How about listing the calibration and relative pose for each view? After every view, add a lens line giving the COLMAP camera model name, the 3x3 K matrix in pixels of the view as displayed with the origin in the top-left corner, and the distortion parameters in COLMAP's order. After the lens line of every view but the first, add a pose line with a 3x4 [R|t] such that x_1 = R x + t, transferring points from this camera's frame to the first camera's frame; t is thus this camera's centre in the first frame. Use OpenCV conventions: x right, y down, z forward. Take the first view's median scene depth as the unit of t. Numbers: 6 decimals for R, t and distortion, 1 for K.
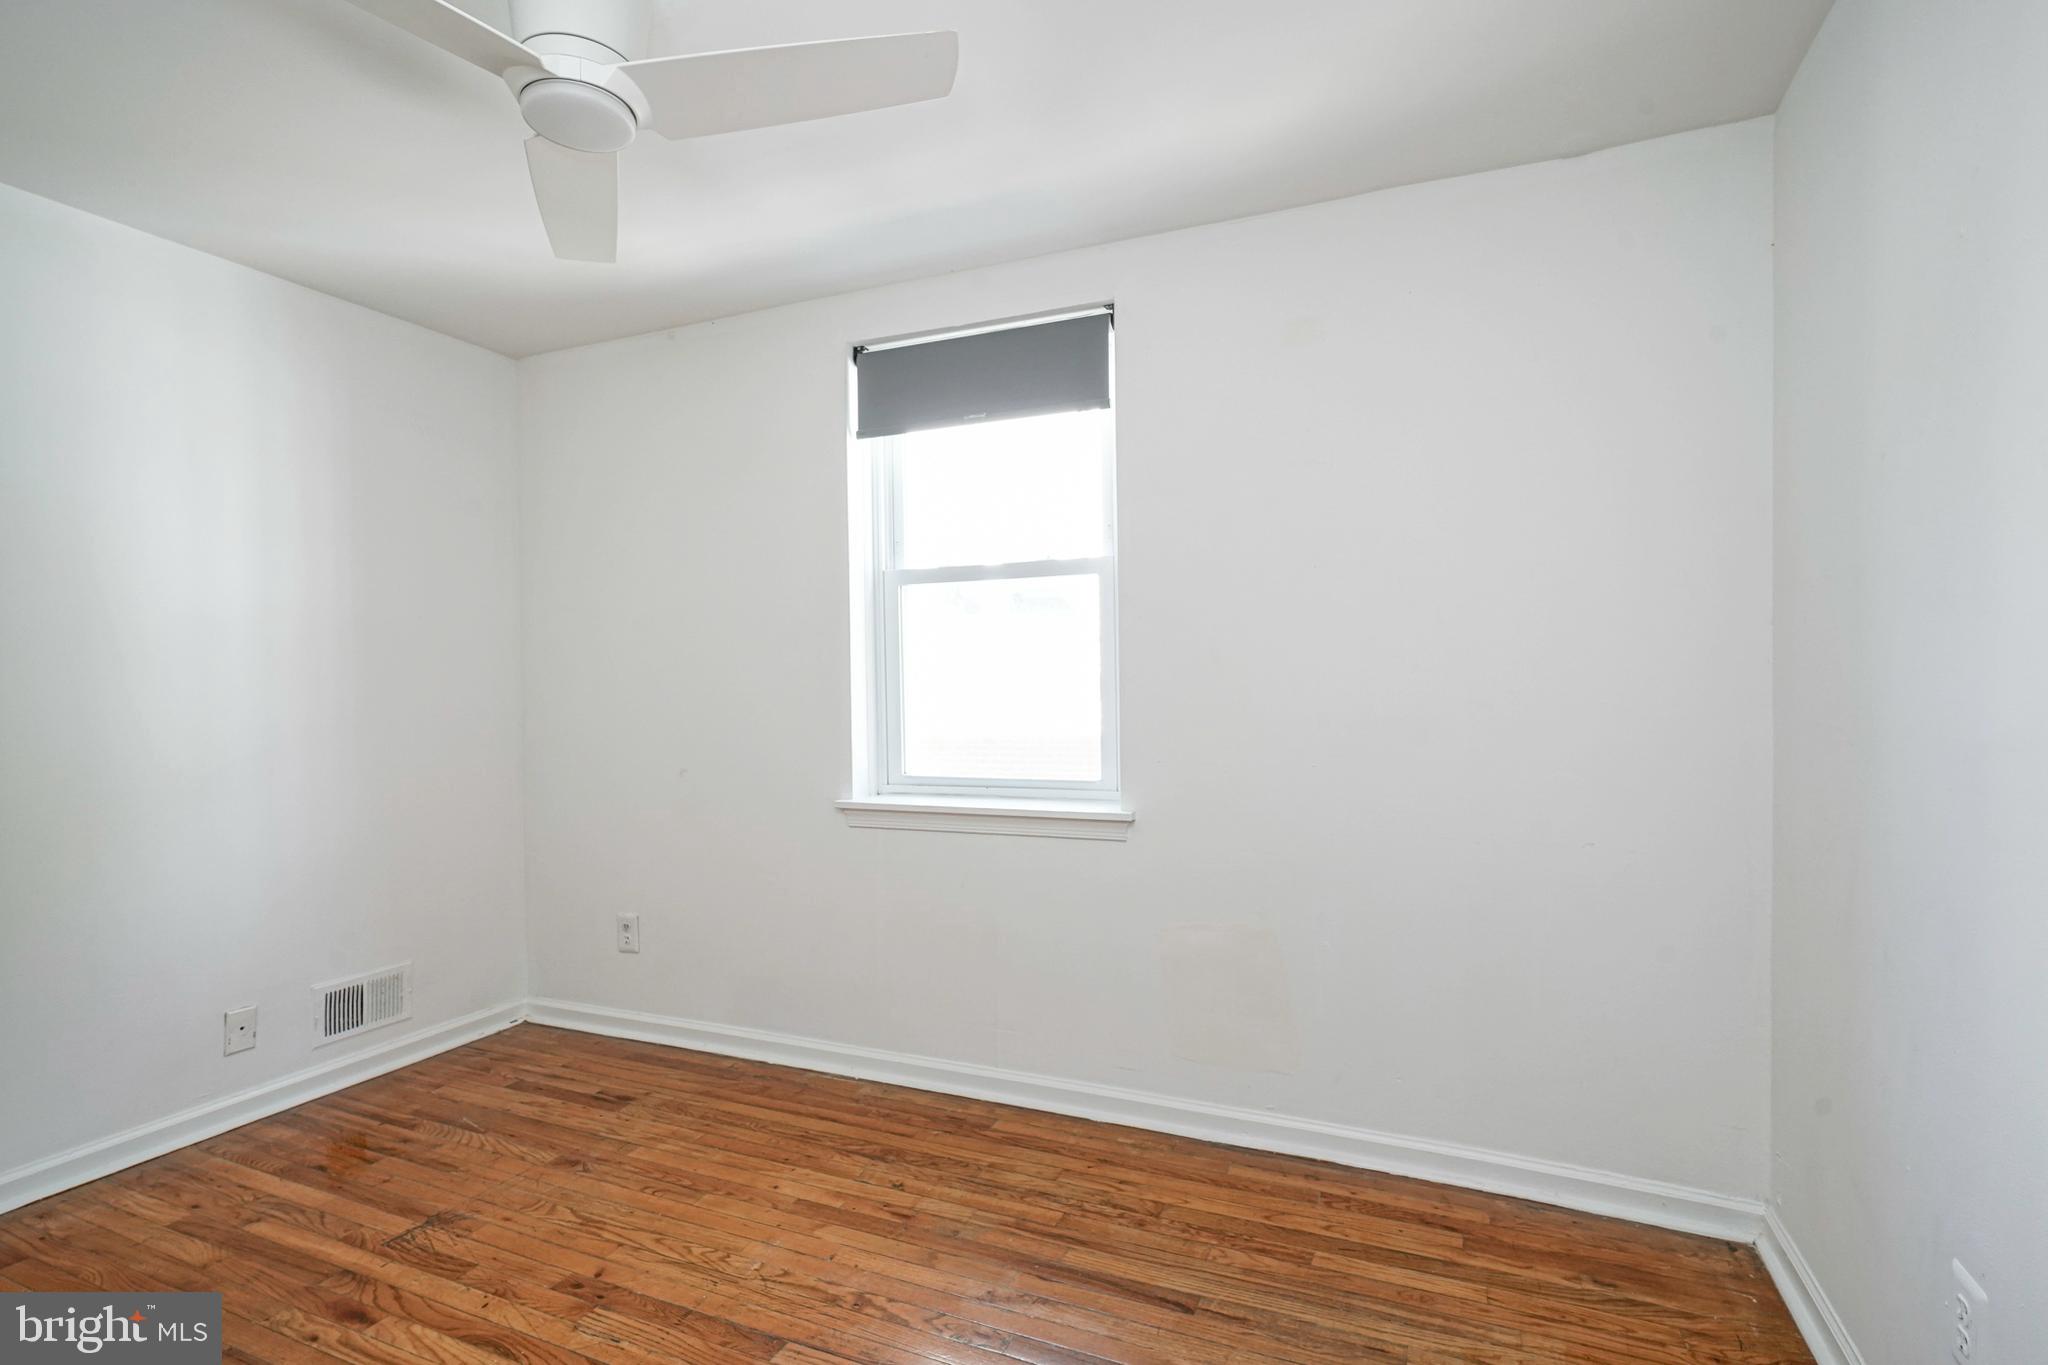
lens RADIAL K [[983.8, 0, 1022.8], [0, 983.8, 693.5], [0, 0, 1]] dist [-0.000844, 0.003825]
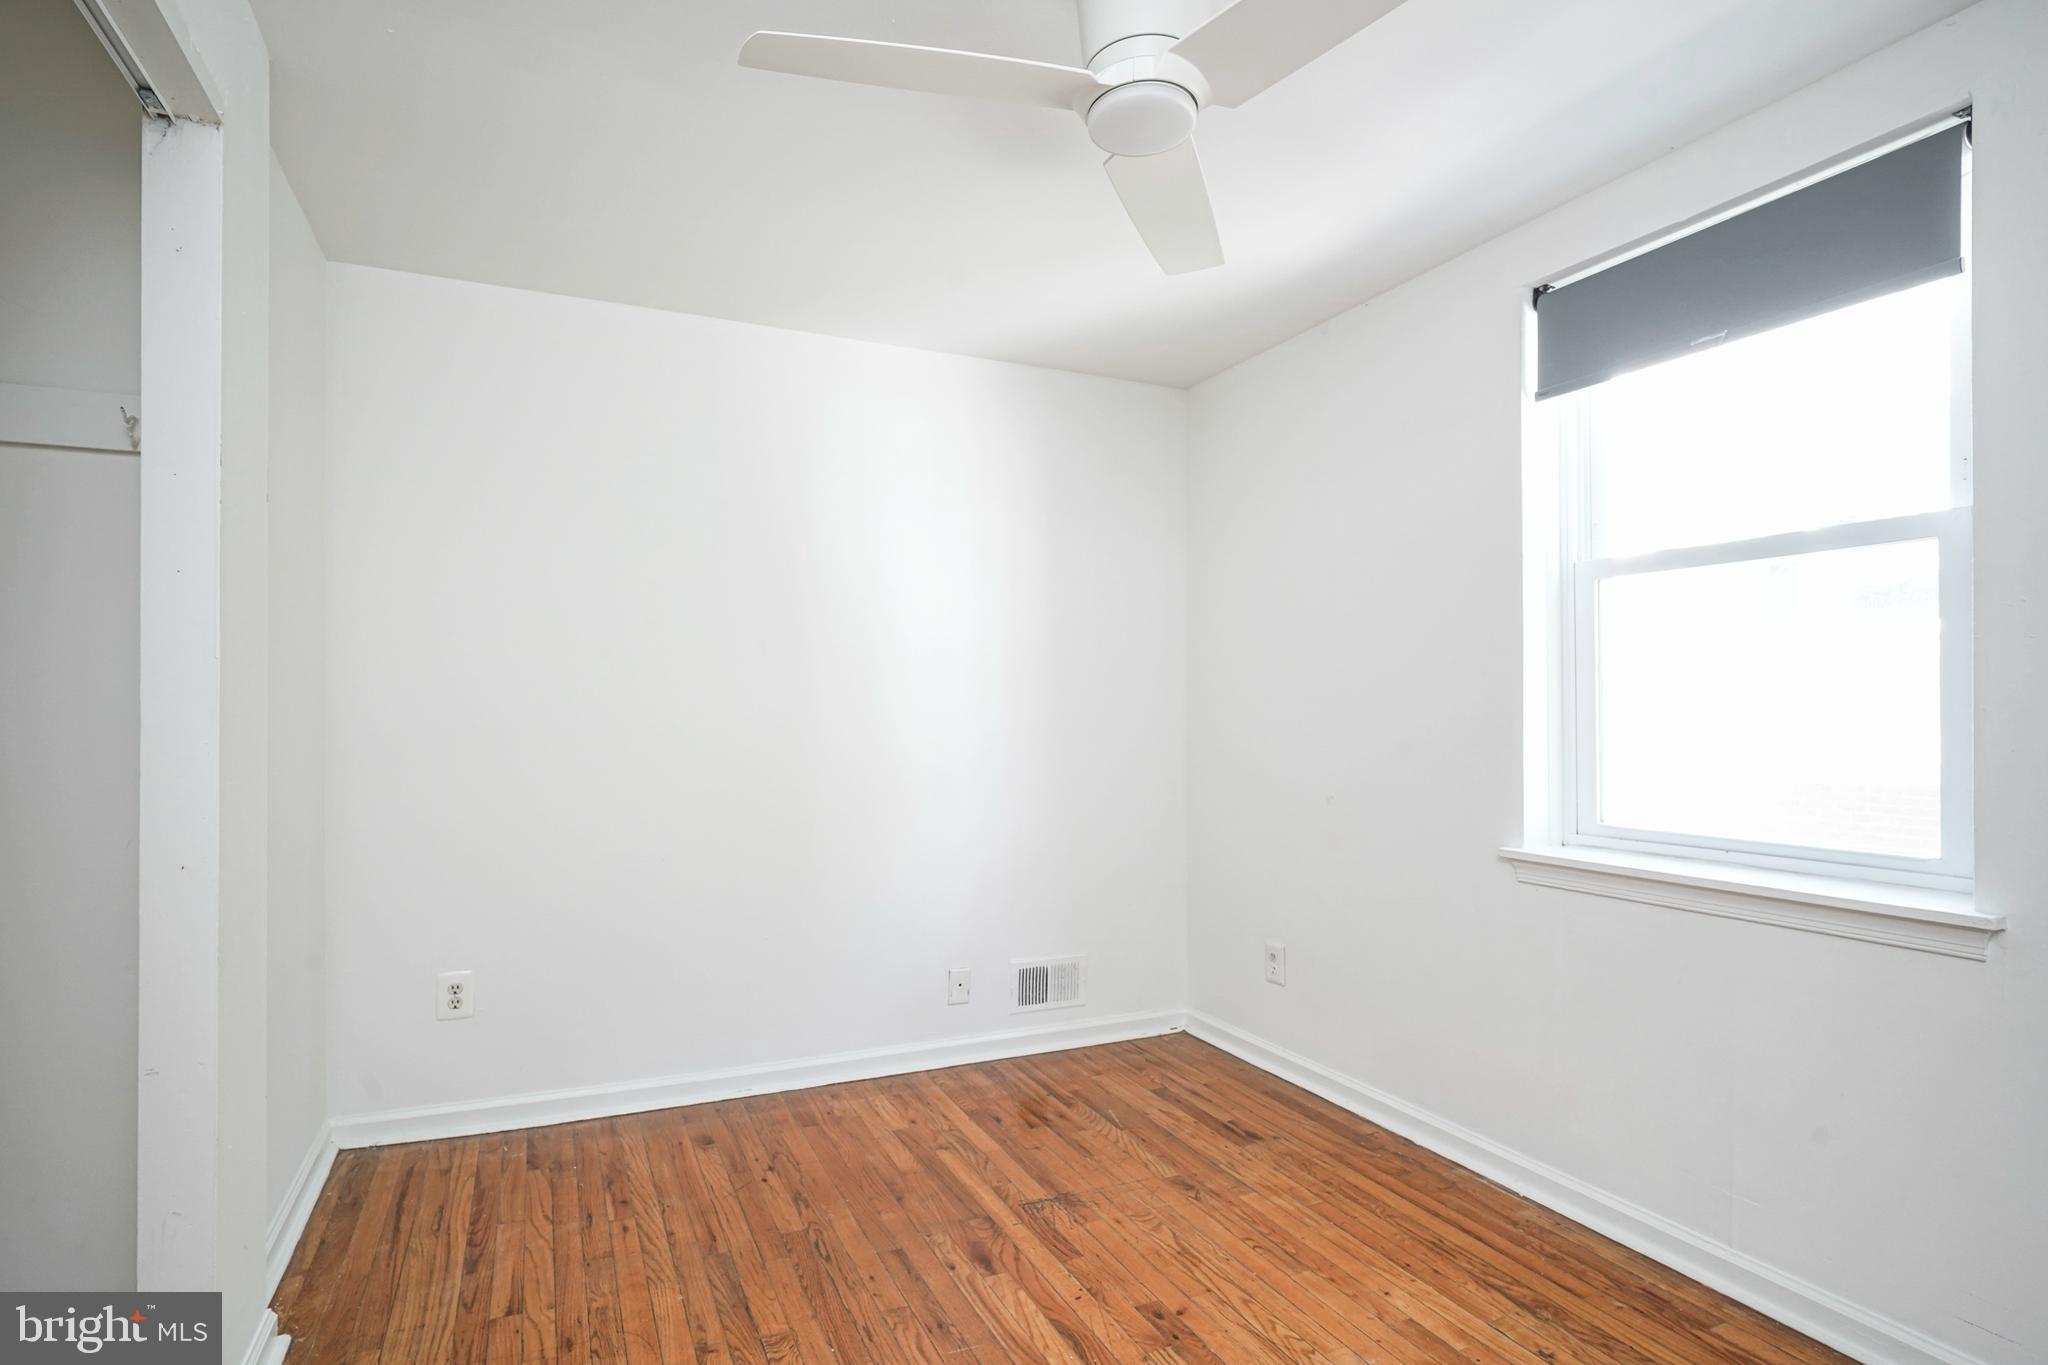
lens RADIAL K [[1009.1, 0, 1018.7], [0, 1009.1, 710.6], [0, 0, 1]] dist [-0.002342, 0.004938]
pose [[0.737063, 0.011347, -0.675729, 0.097455], [-0.013883, 0.999902, 0.001646, -0.001699], [0.675682, 0.008168, 0.737148, 0.130104]]
